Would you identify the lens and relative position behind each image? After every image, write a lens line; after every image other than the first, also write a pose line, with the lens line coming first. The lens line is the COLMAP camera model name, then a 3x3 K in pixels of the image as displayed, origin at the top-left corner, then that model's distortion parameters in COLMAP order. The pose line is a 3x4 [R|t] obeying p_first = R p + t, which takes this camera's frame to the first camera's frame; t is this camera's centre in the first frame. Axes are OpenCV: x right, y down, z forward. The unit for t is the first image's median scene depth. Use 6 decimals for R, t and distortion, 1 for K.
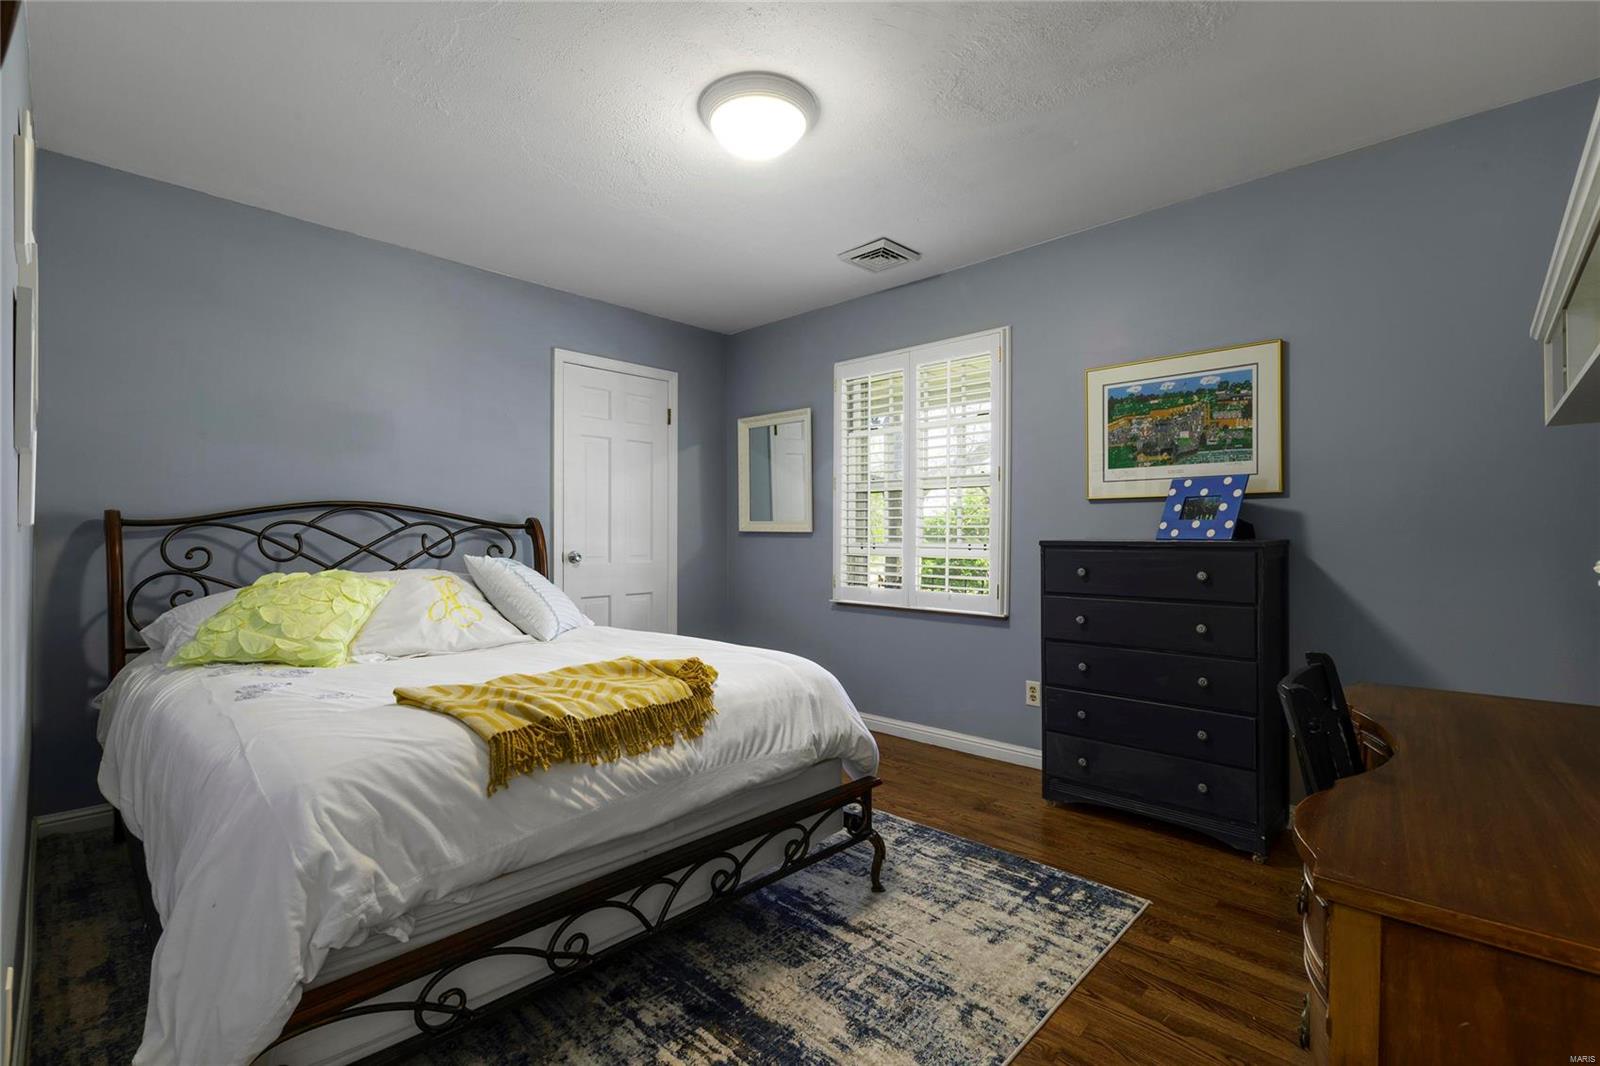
lens RADIAL K [[717.0, 0, 789.7], [0, 717.0, 535.8], [0, 0, 1]] dist [0.005624, -0.000260]
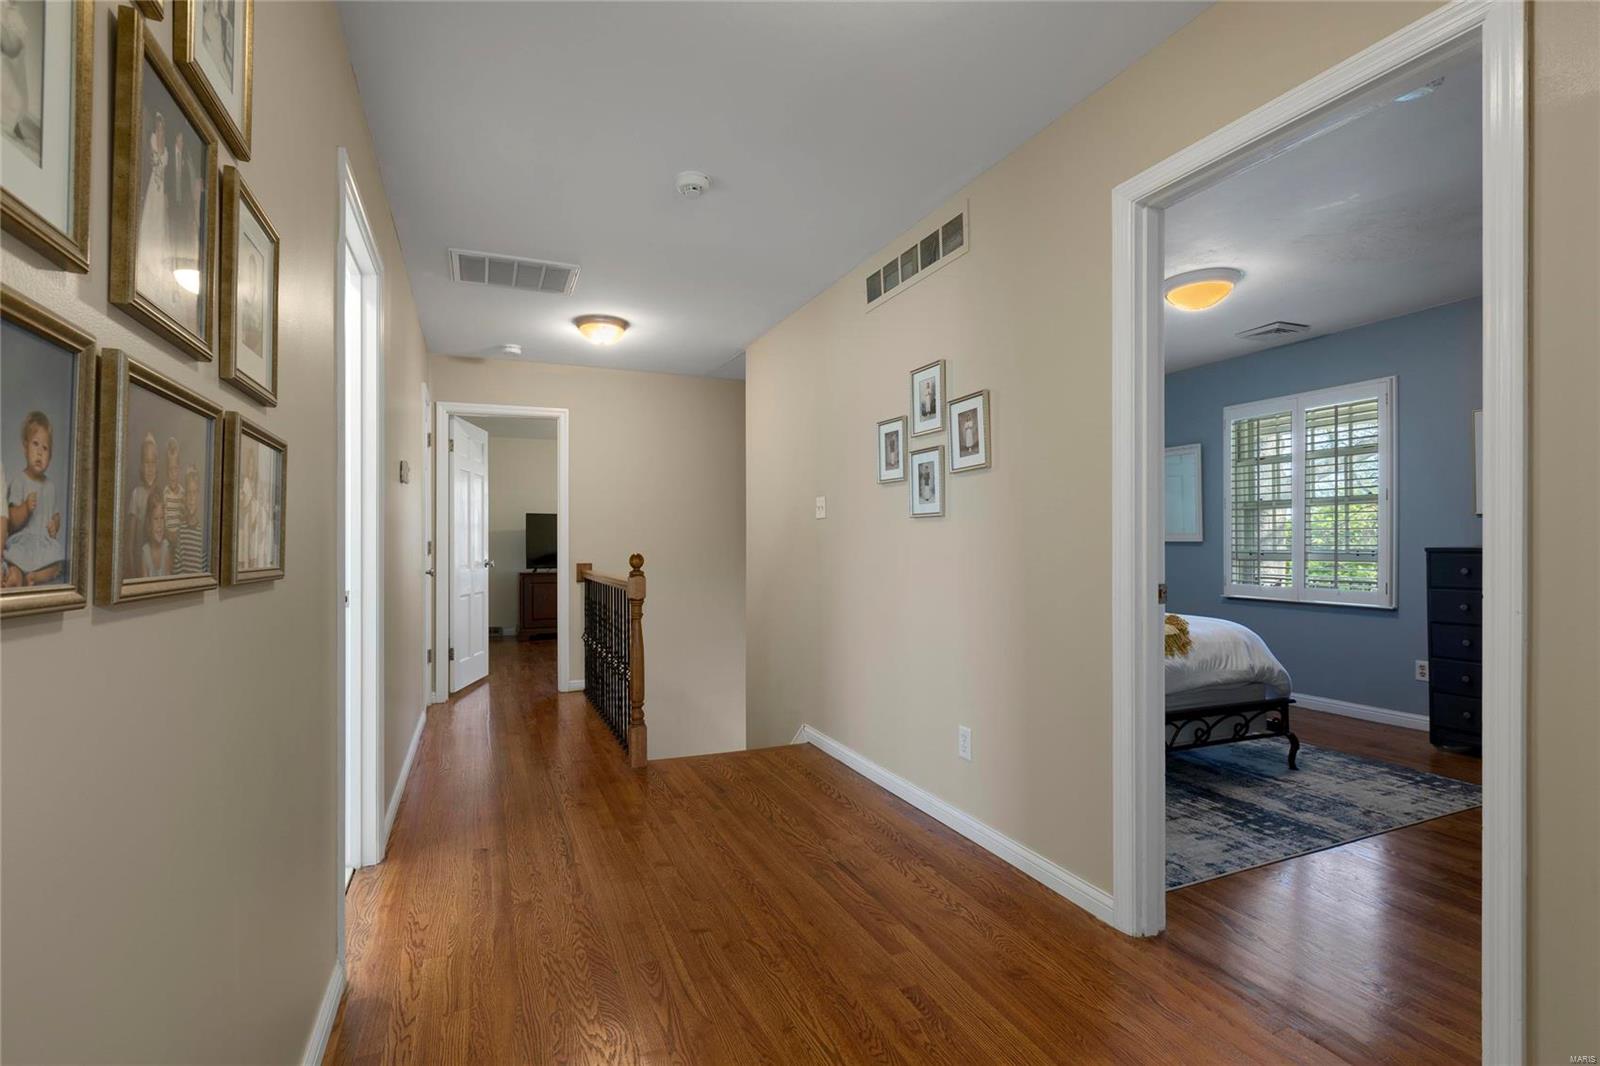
lens RADIAL K [[717.0, 0, 809.4], [0, 717.0, 535.8], [0, 0, 1]] dist [0.005624, -0.000260]
pose [[0.923438, -0.006228, -0.383697, -0.262720], [0.001903, 0.999930, -0.011651, -0.002933], [0.383743, 0.010029, 0.923386, -0.914817]]
